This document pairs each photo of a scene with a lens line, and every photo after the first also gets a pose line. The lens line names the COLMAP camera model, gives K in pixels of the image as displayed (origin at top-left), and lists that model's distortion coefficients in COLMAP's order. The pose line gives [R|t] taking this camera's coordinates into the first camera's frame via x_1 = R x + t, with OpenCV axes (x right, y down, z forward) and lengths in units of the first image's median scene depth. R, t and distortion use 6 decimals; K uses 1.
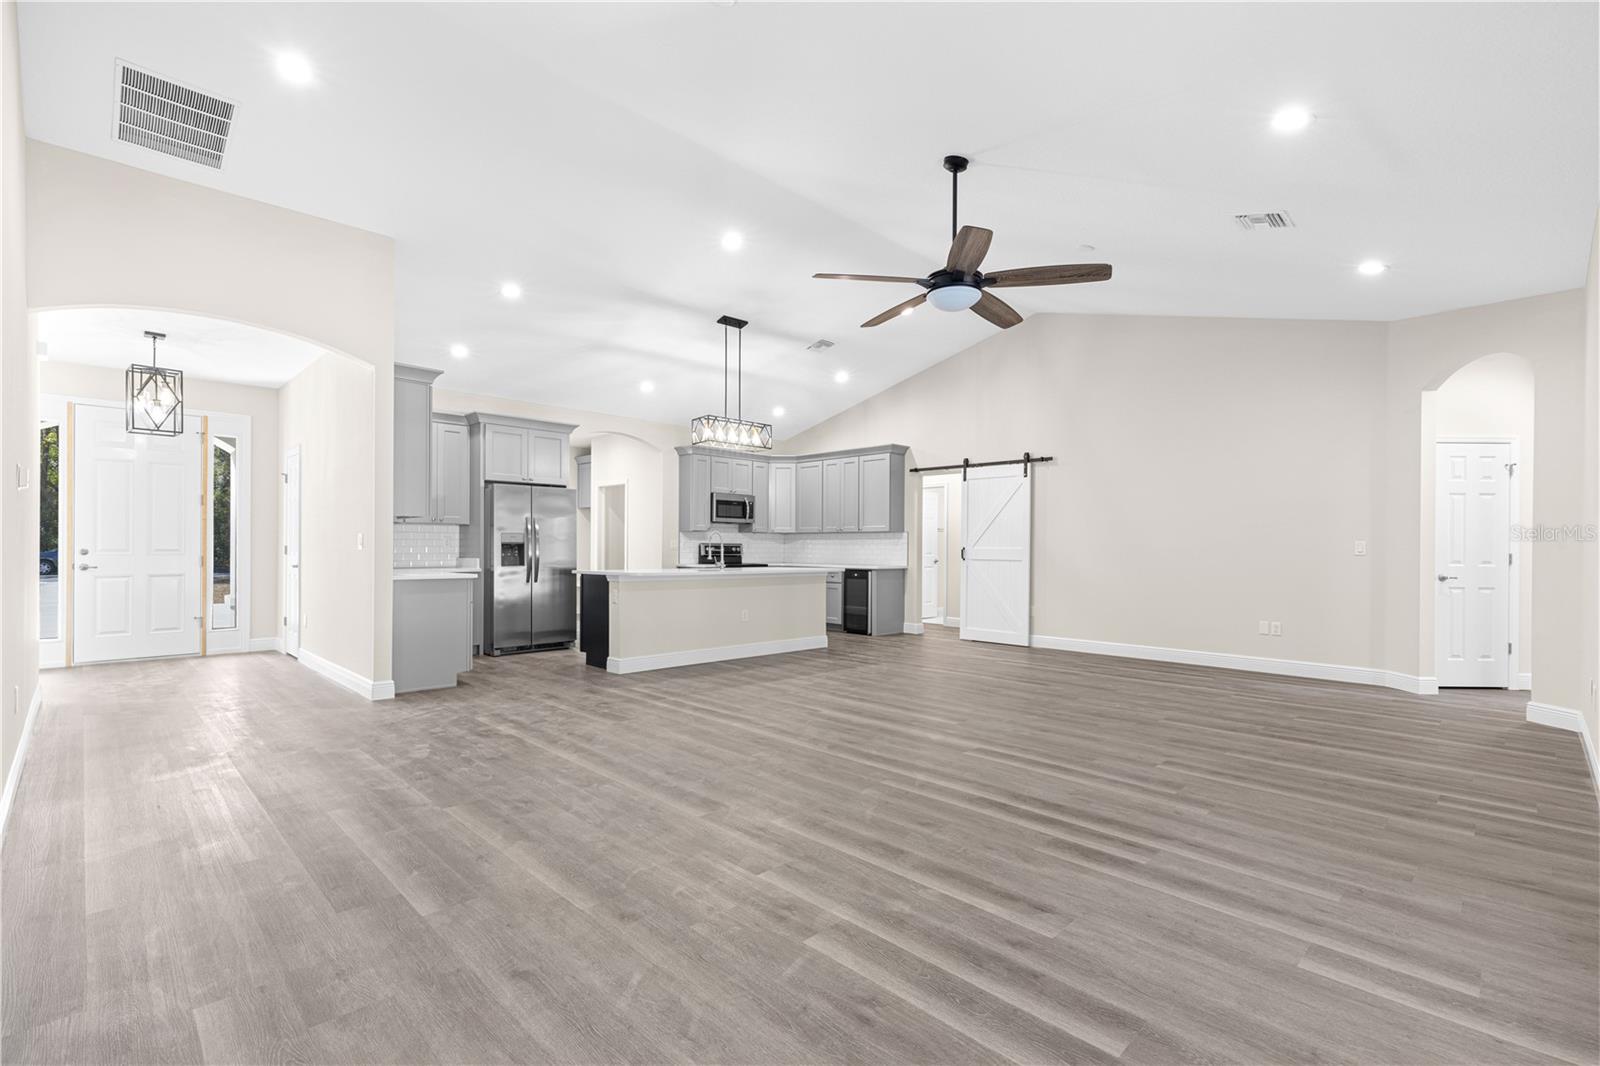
lens RADIAL K [[720.2, 0, 801.3], [0, 720.2, 542.5], [0, 0, 1]] dist [0.006061, 0.000888]
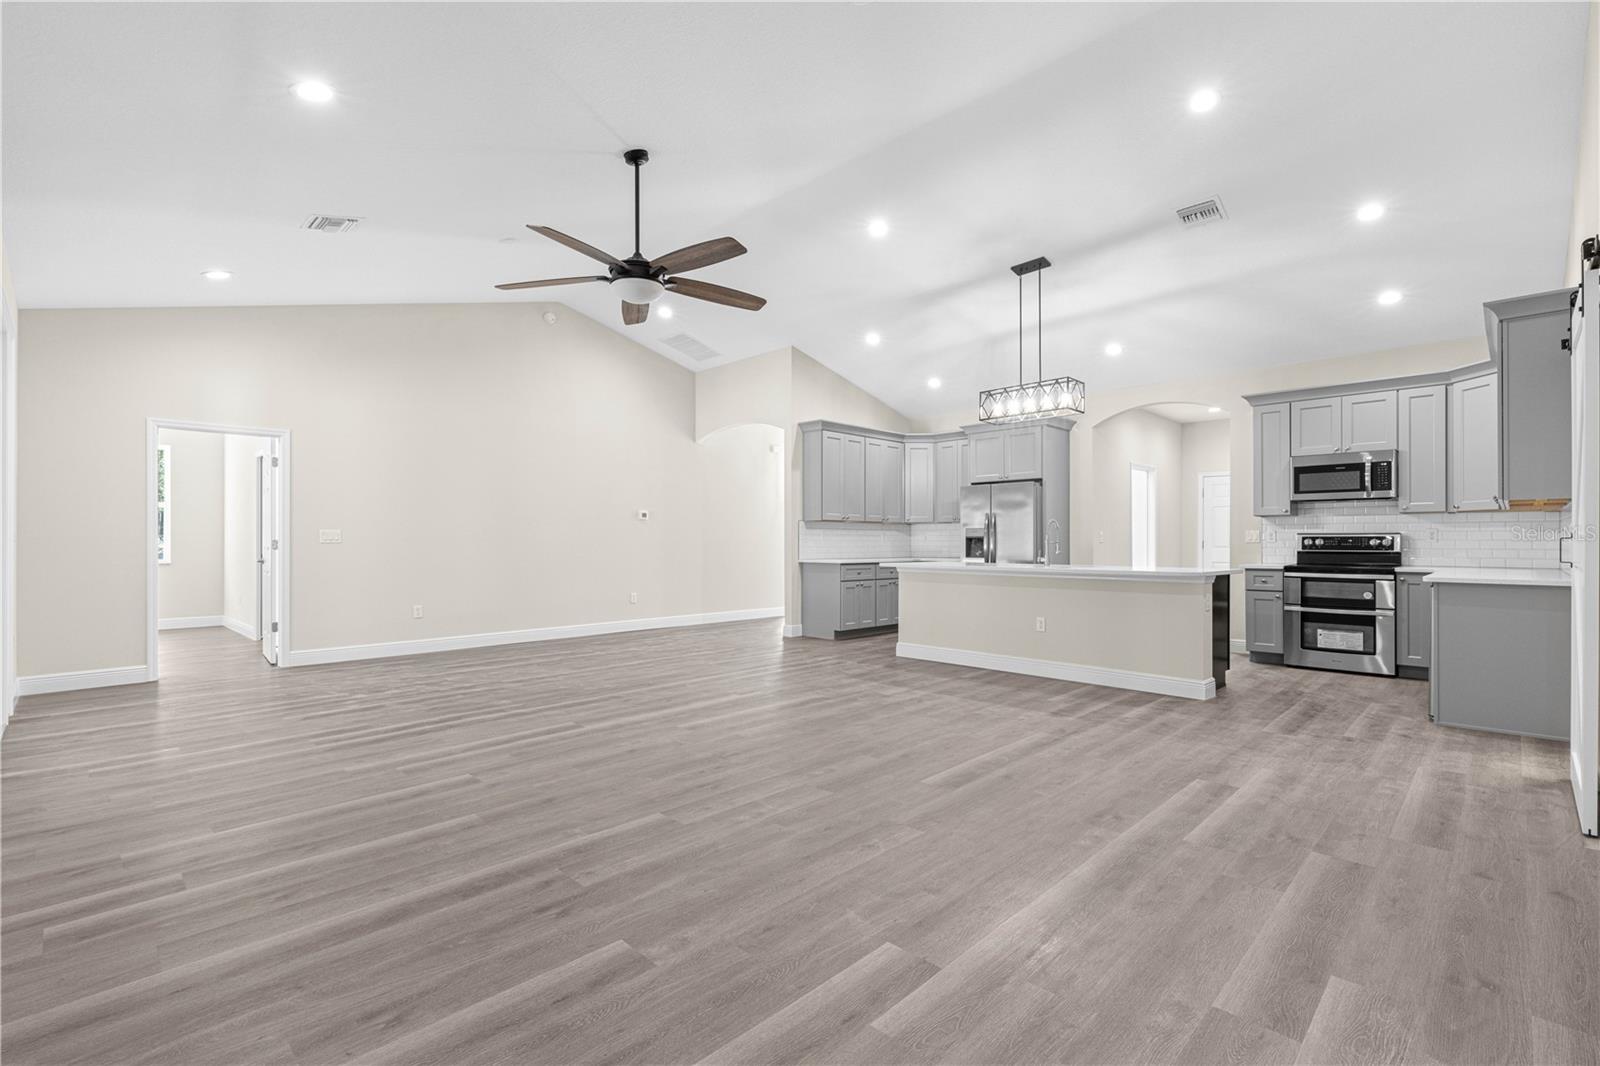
lens RADIAL K [[720.2, 0, 798.3], [0, 720.2, 534.1], [0, 0, 1]] dist [0.006061, 0.000888]
pose [[0.004456, -0.016753, -0.999850, 1.250350], [0.008616, 0.999823, -0.016714, 0.021506], [0.999953, -0.008540, 0.004600, 1.252571]]
